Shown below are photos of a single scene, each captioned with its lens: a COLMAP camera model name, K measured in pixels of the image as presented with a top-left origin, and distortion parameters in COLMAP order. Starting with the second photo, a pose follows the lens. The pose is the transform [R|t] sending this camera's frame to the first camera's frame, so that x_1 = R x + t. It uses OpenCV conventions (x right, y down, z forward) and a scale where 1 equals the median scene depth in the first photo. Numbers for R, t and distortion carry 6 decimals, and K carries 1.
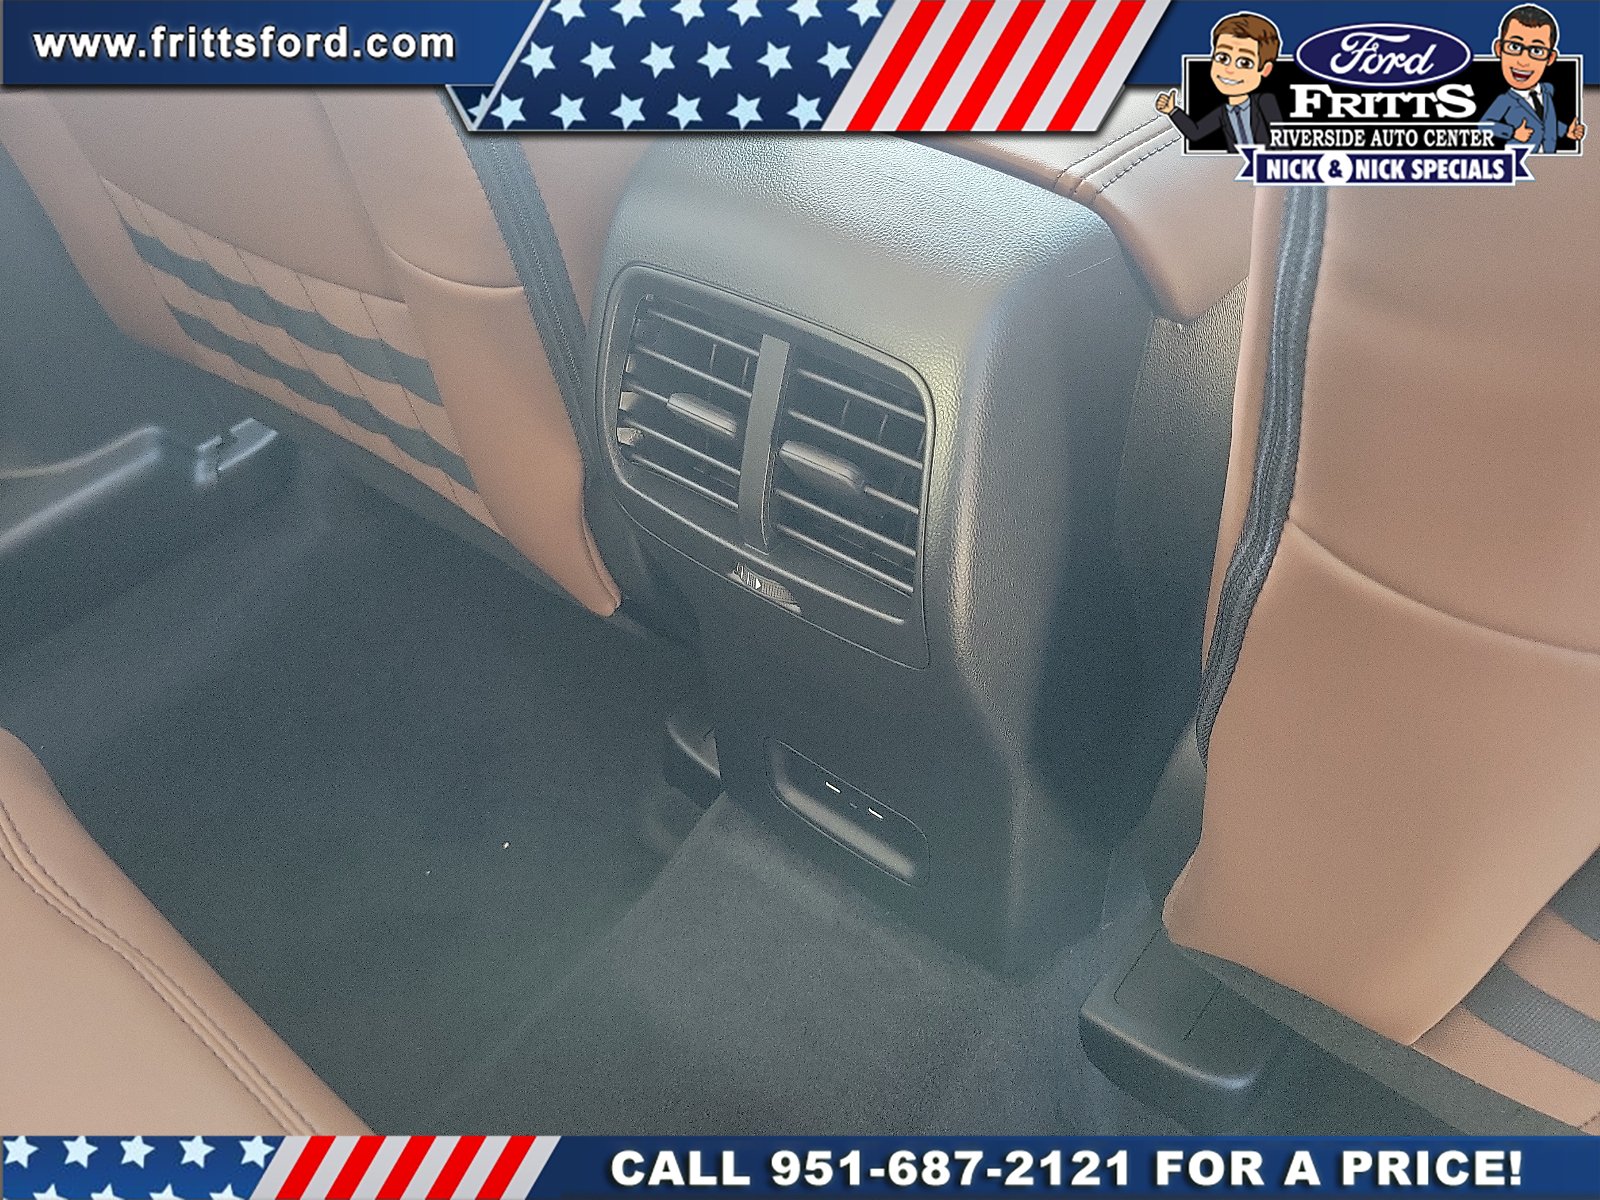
lens RADIAL K [[1218.2, 0, 802.5], [0, 1218.2, 599.2], [0, 0, 1]] dist [0.028921, -0.005706]
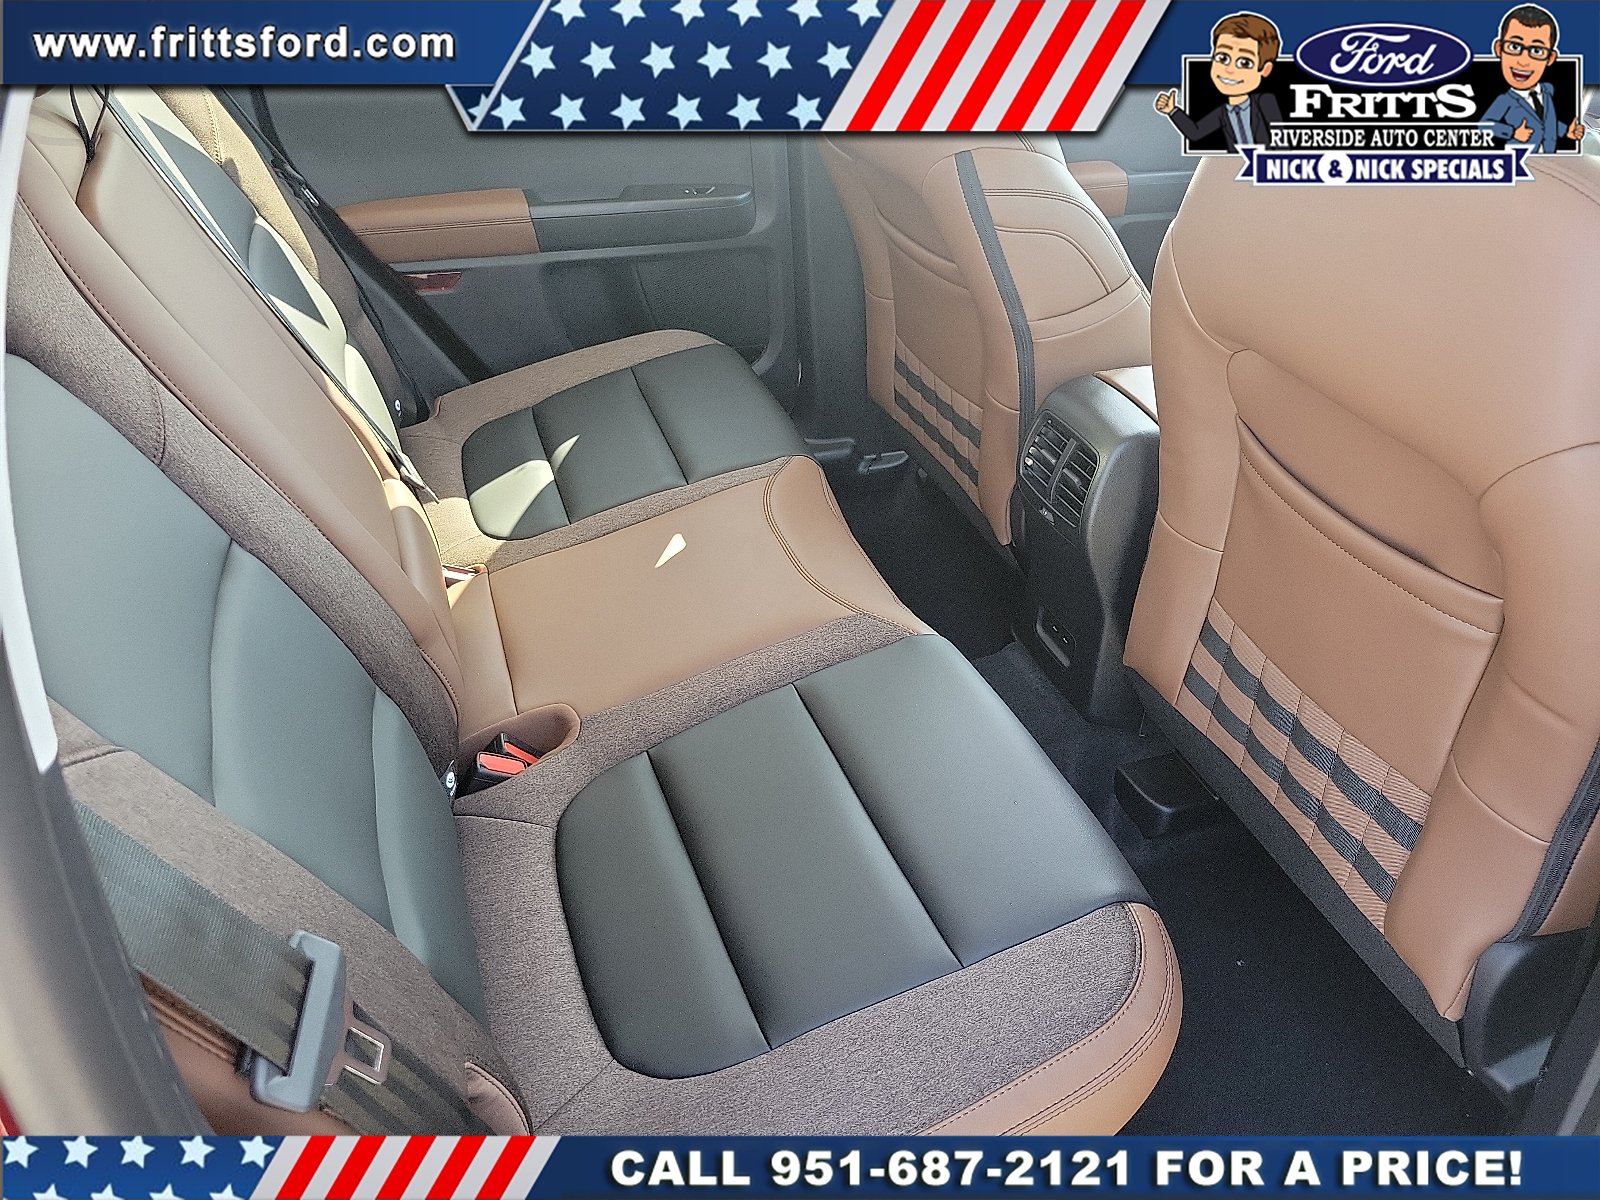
lens RADIAL K [[1218.2, 0, 803.1], [0, 1218.2, 604.1], [0, 0, 1]] dist [0.028921, -0.005706]
pose [[0.845064, 0.365213, -0.390496, 0.458097], [-0.422576, 0.903673, -0.069323, 0.417754], [0.327563, 0.223597, 0.917991, -1.262552]]
